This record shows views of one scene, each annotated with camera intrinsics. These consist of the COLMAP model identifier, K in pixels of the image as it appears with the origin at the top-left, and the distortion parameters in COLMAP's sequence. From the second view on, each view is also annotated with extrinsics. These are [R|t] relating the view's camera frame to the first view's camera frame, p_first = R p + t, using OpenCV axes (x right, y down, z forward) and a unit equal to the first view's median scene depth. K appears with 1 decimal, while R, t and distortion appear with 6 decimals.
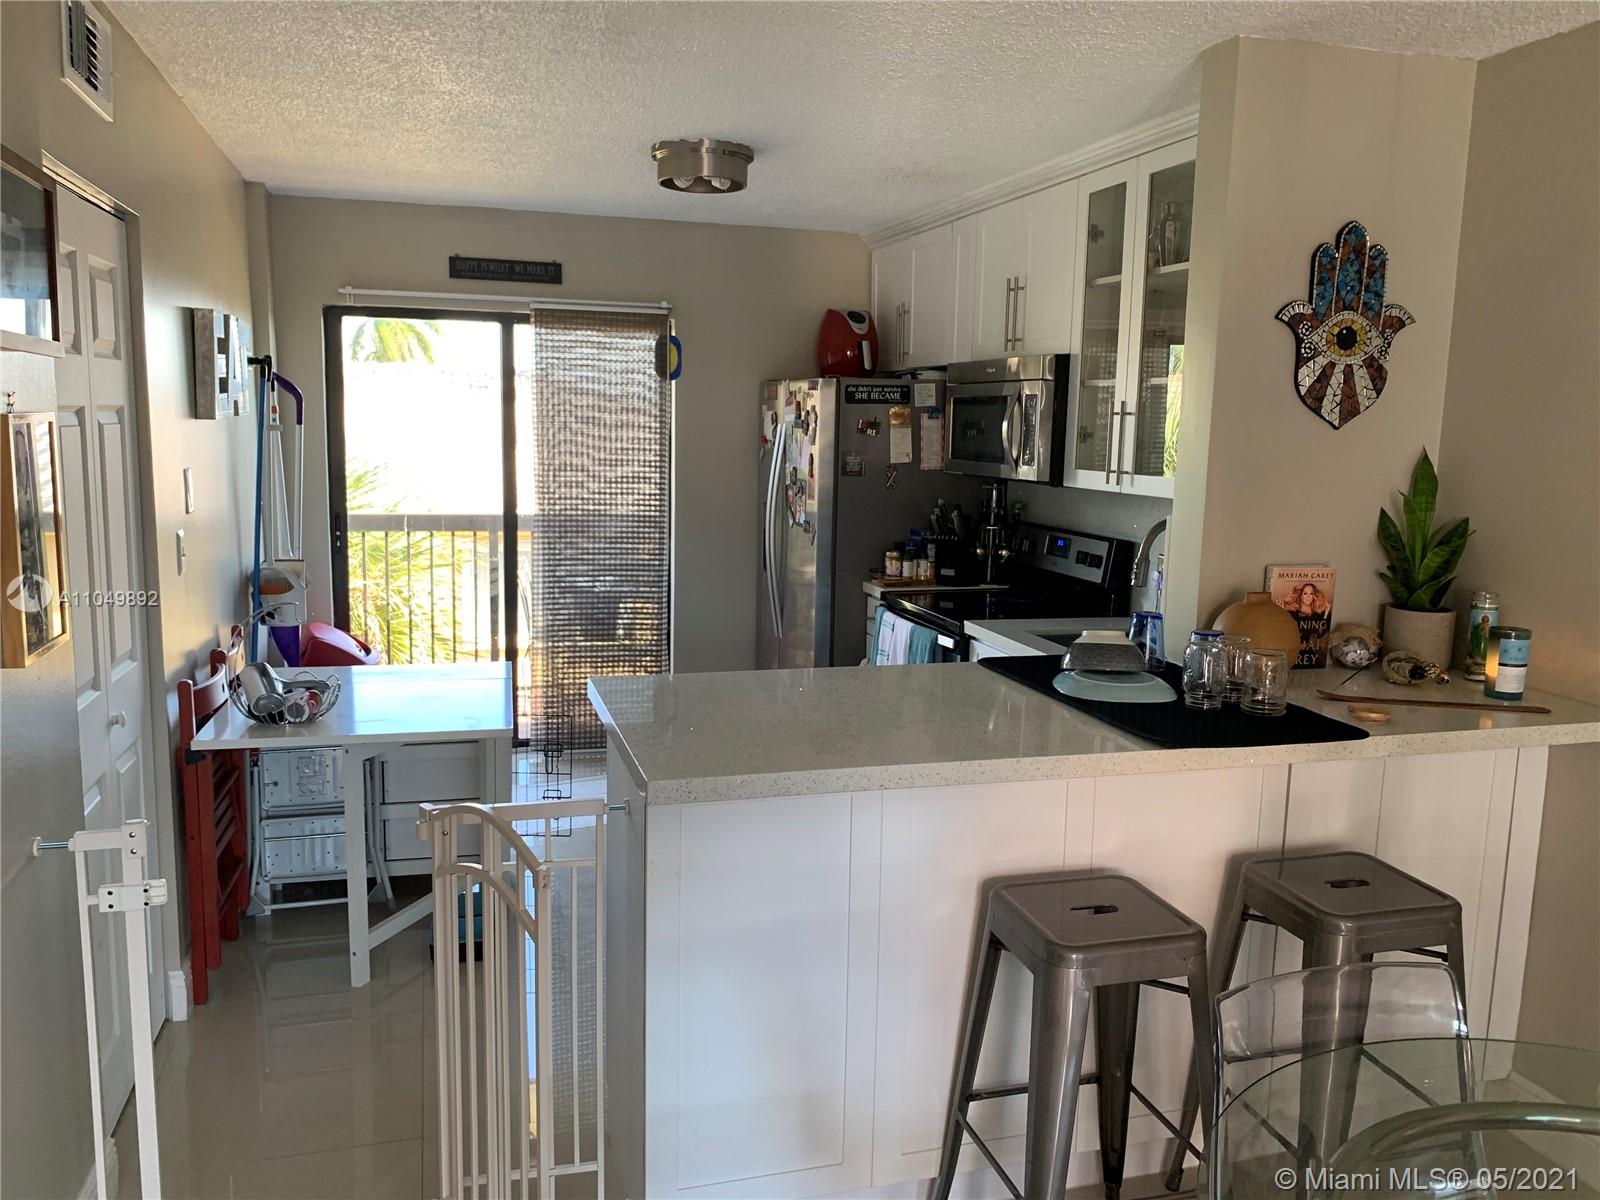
lens RADIAL K [[1200.8, 0, 799.8], [0, 1200.8, 594.9], [0, 0, 1]] dist [0.172956, -0.284029]
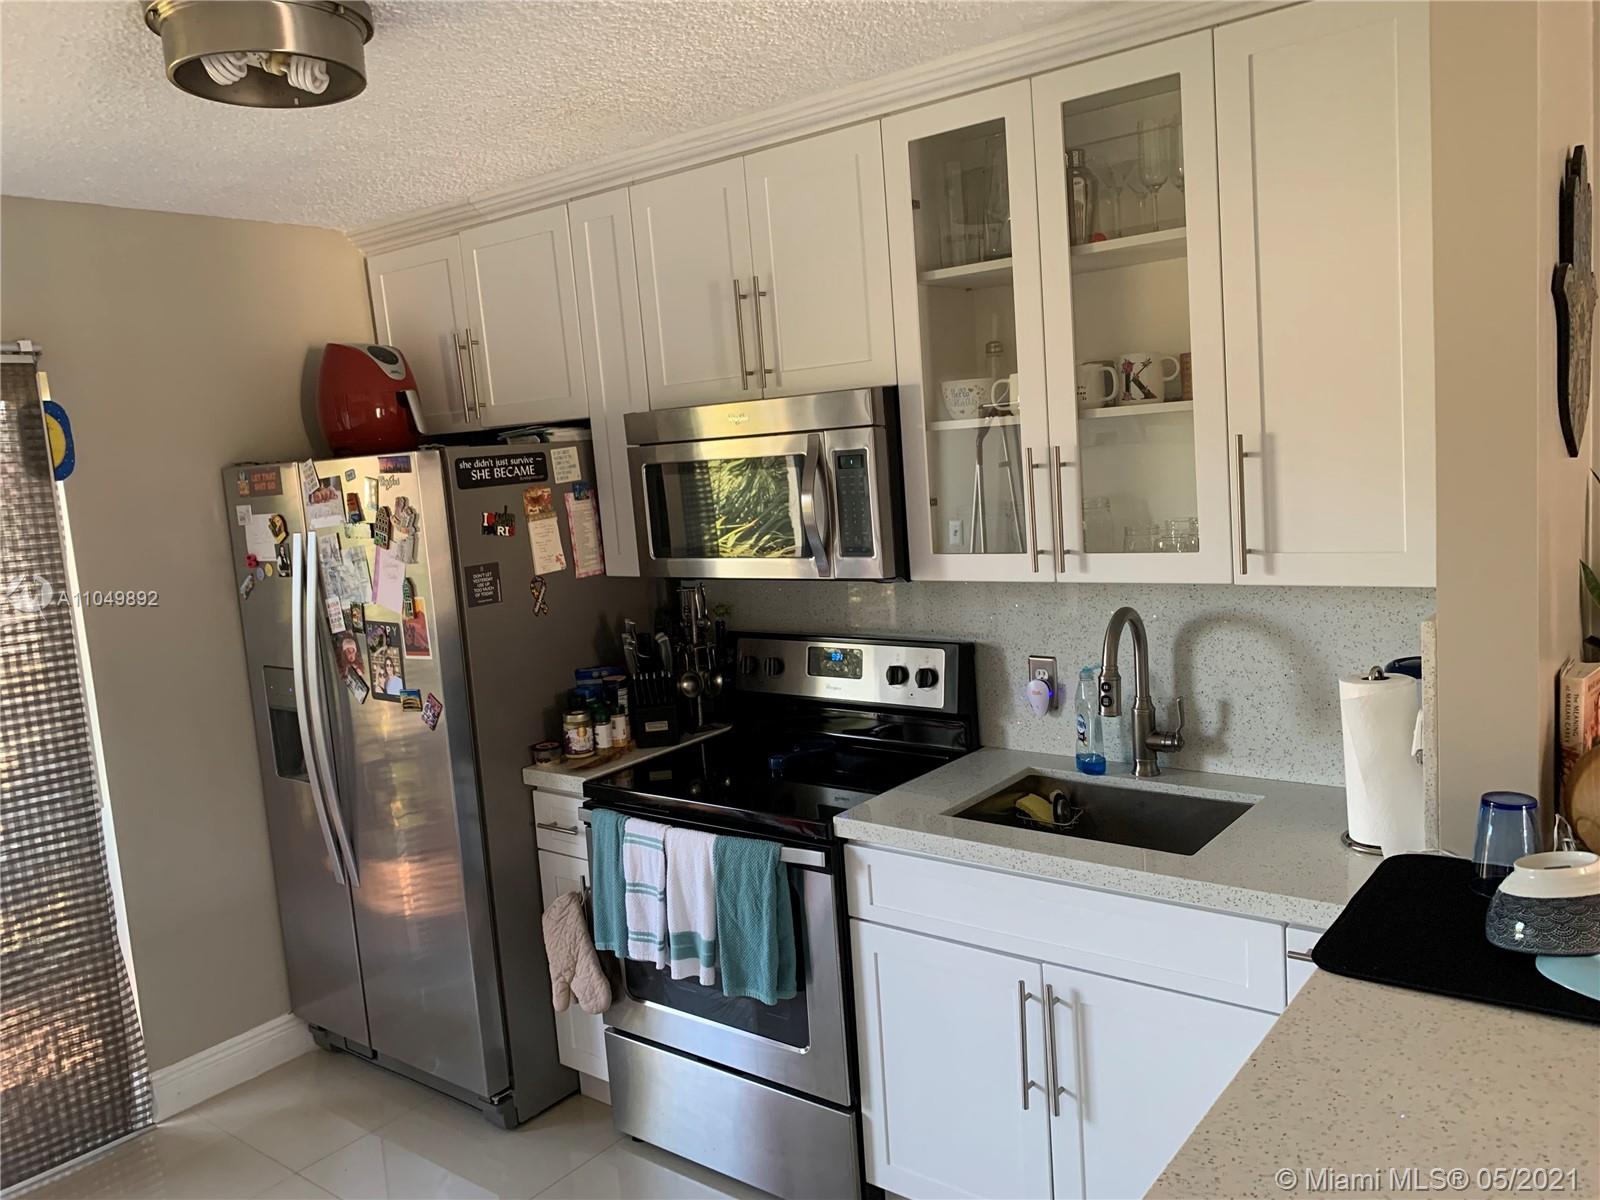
lens RADIAL K [[1200.8, 0, 799.8], [0, 1200.8, 594.9], [0, 0, 1]] dist [0.172956, -0.284029]
pose [[0.814145, -0.151187, 0.560634, -0.173198], [0.174370, 0.984603, 0.012302, -0.084626], [-0.553862, 0.087742, 0.827972, 0.406156]]
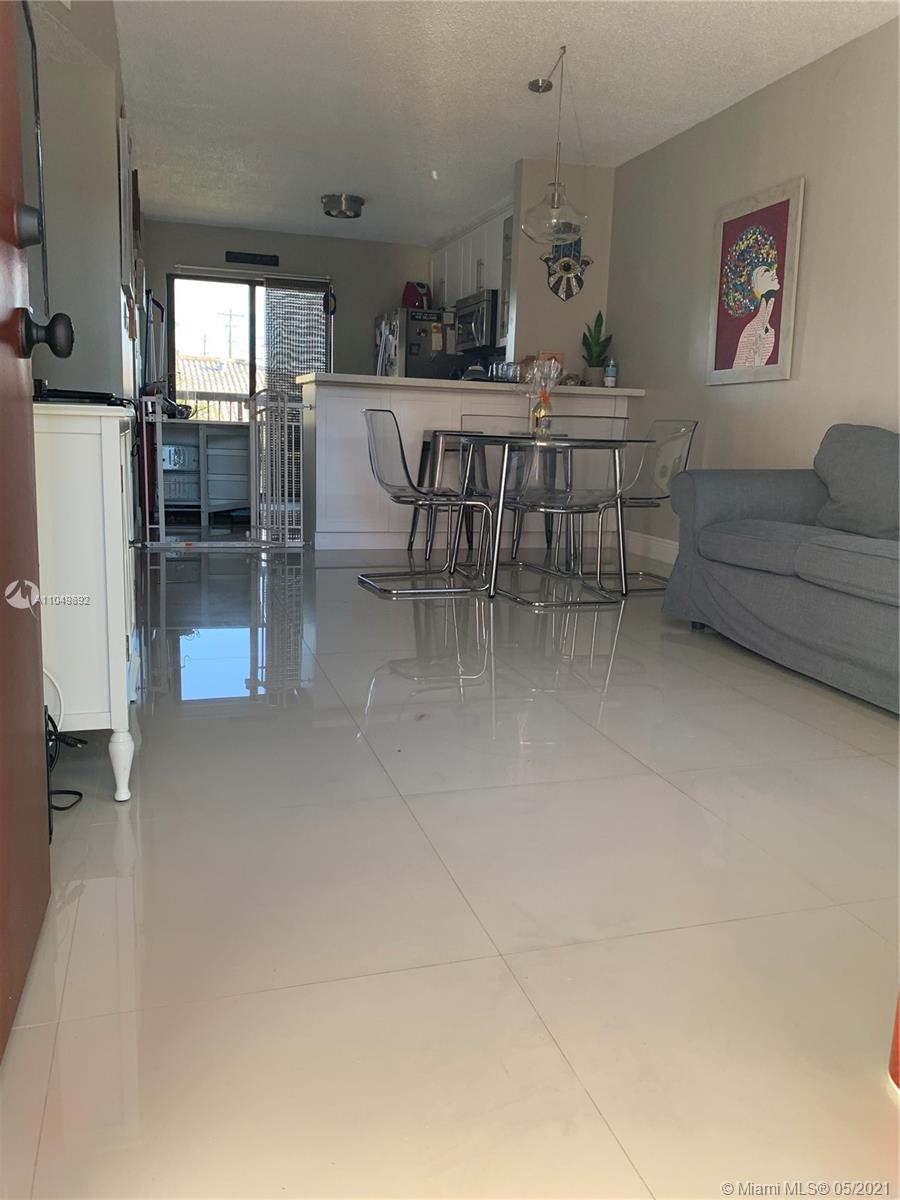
lens RADIAL K [[900.6, 0, 454.9], [0, 900.6, 561.4], [0, 0, 1]] dist [0.172956, -0.284029]
pose [[0.999807, 0.007853, 0.017988, 0.091337], [-0.007878, 0.999968, 0.001327, 0.272414], [-0.017977, -0.001469, 0.999837, -0.640674]]
